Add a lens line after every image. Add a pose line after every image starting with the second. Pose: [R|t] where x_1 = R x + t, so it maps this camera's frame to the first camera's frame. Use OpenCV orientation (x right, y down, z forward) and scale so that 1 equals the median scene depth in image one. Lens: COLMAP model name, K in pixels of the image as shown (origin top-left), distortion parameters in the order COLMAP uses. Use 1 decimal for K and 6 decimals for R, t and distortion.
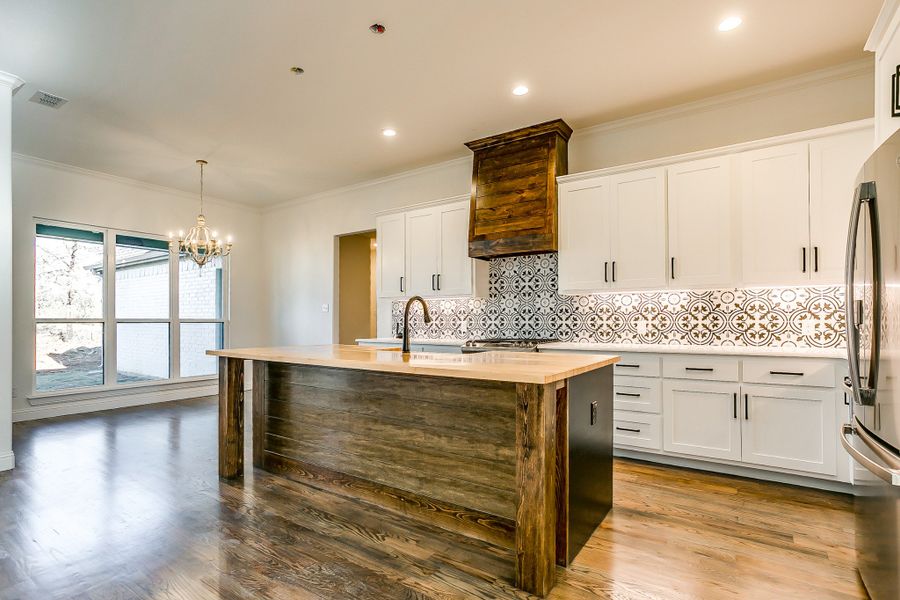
lens RADIAL K [[434.3, 0, 447.4], [0, 434.3, 314.9], [0, 0, 1]] dist [-0.024410, 0.000629]
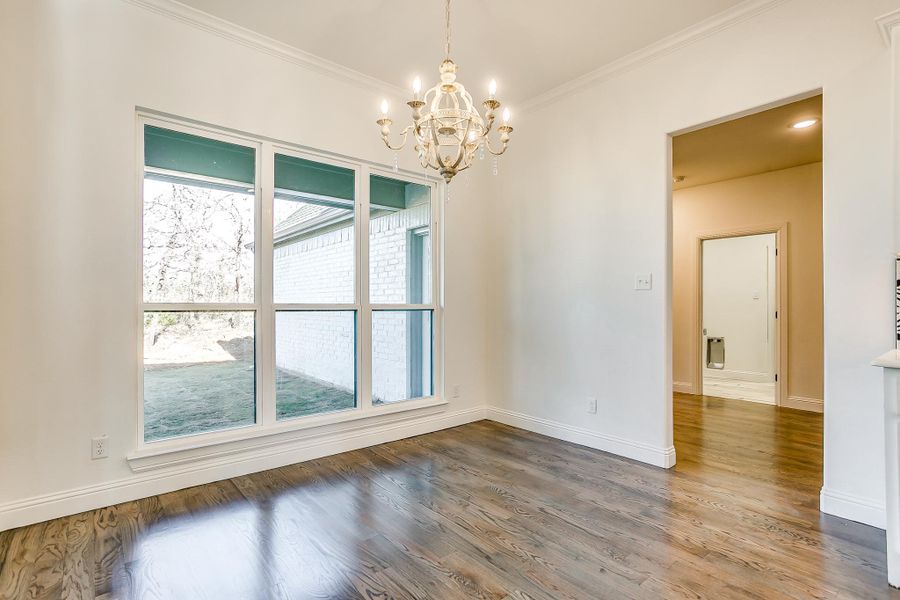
lens RADIAL K [[434.3, 0, 450.8], [0, 434.3, 304.1], [0, 0, 1]] dist [-0.024410, 0.000629]
pose [[0.961834, 0.000654, -0.273632, -0.360622], [0.000473, 0.999992, 0.004050, 0.006333], [0.273632, -0.004025, 0.961826, 0.469664]]
